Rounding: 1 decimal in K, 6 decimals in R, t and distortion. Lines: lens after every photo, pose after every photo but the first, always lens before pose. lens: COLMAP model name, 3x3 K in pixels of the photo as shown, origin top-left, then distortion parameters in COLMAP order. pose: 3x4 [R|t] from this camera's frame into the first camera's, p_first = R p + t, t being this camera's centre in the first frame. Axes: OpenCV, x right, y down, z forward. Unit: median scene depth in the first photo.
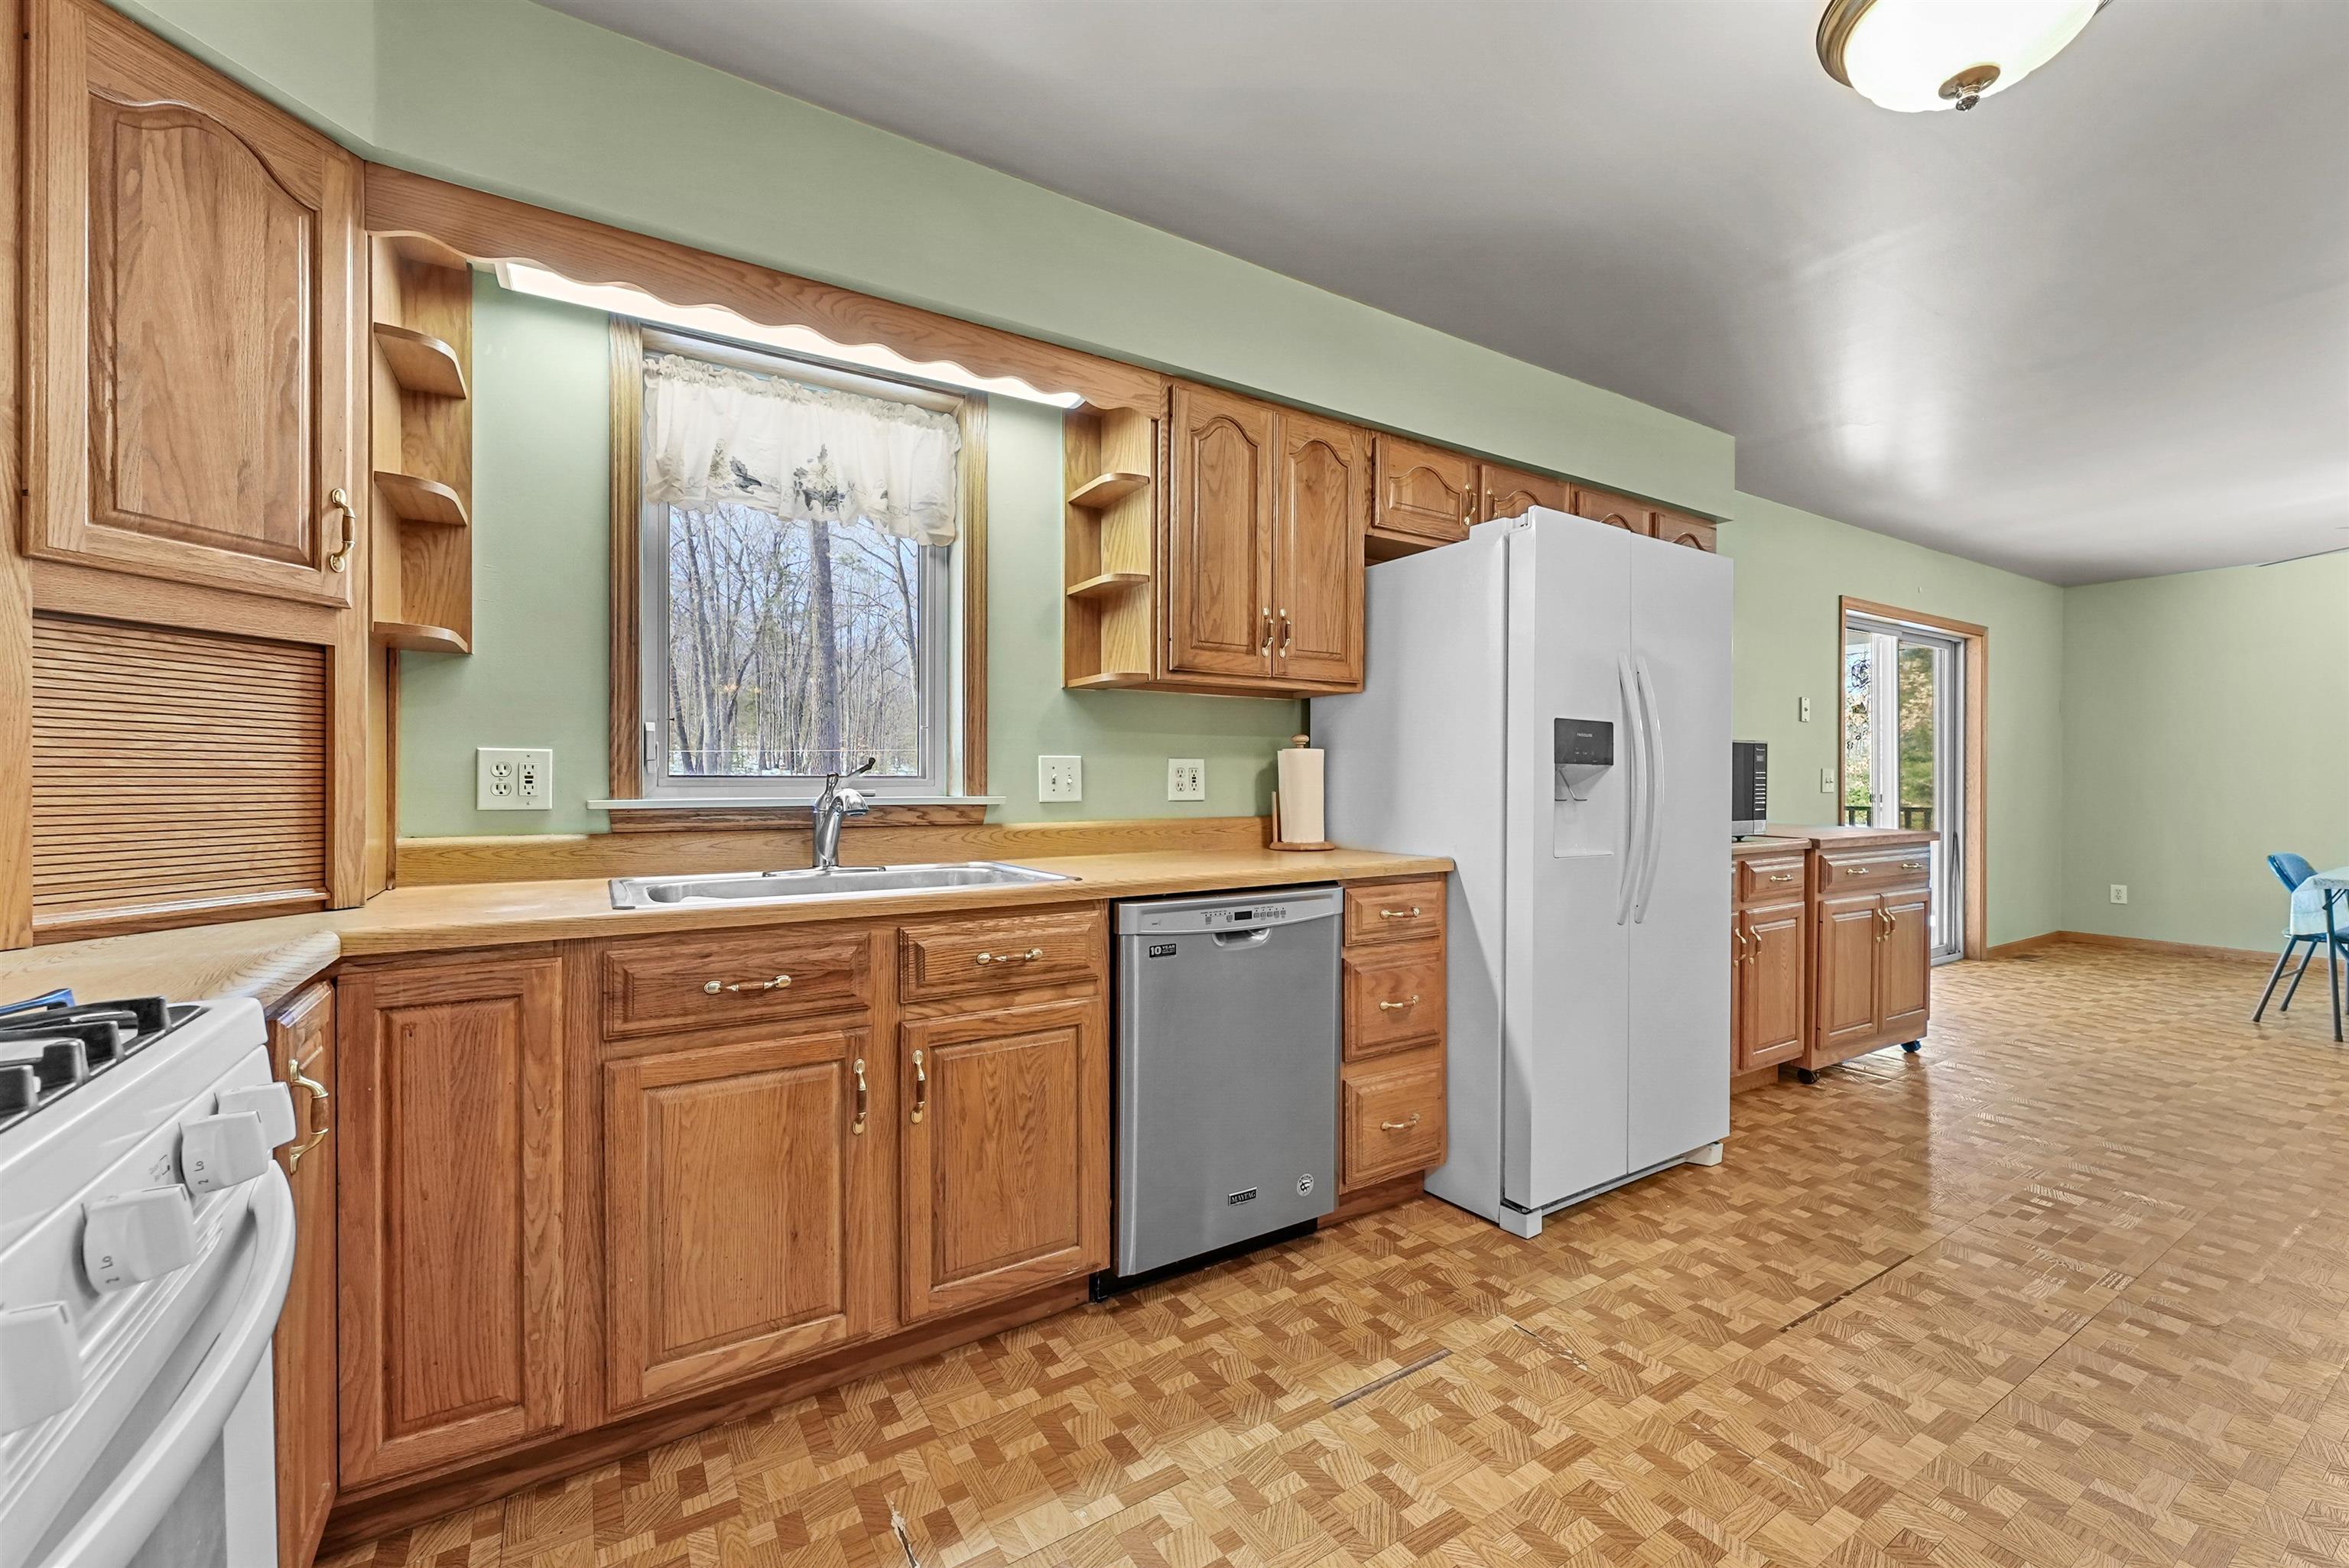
lens RADIAL K [[943.2, 0, 1171.2], [0, 943.2, 783.2], [0, 0, 1]] dist [0.001500, 0.000050]
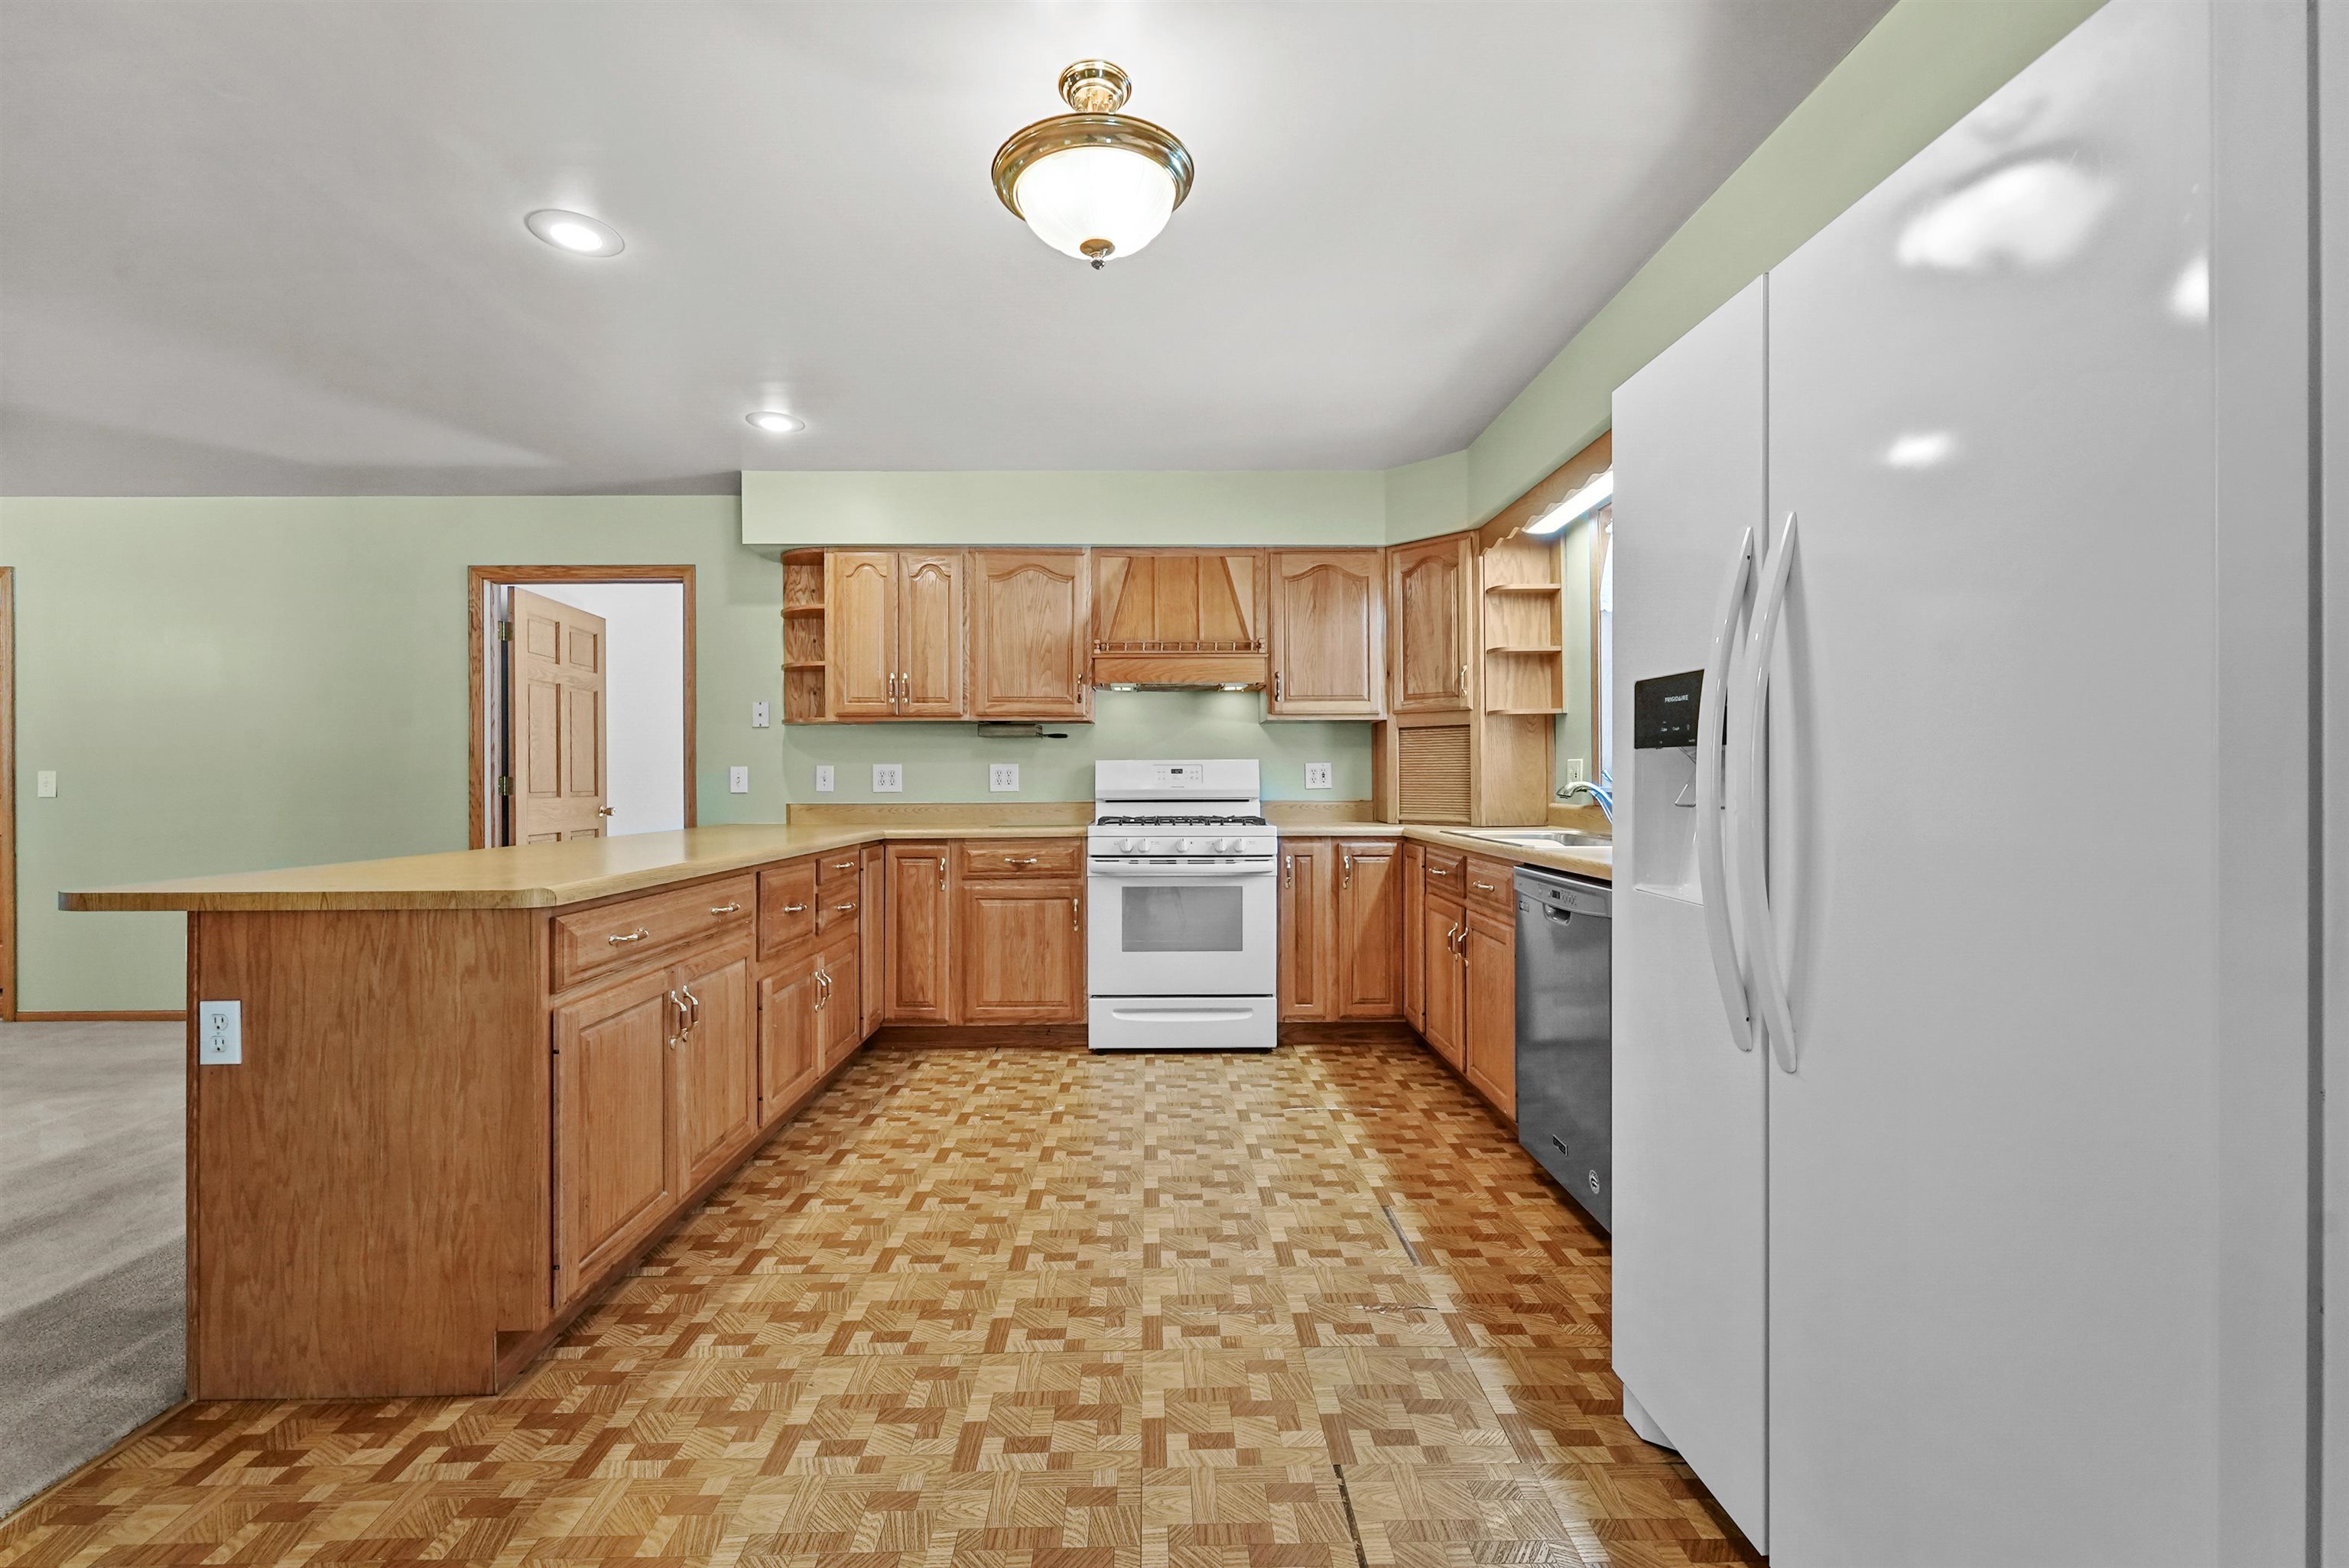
lens RADIAL K [[943.2, 0, 1171.4], [0, 943.2, 782.4], [0, 0, 1]] dist [0.001500, 0.000050]
pose [[-0.508330, 0.004427, -0.861151, 1.557332], [-0.000335, 0.999986, 0.005338, 0.000181], [0.861162, 0.003002, -0.508321, 1.427934]]
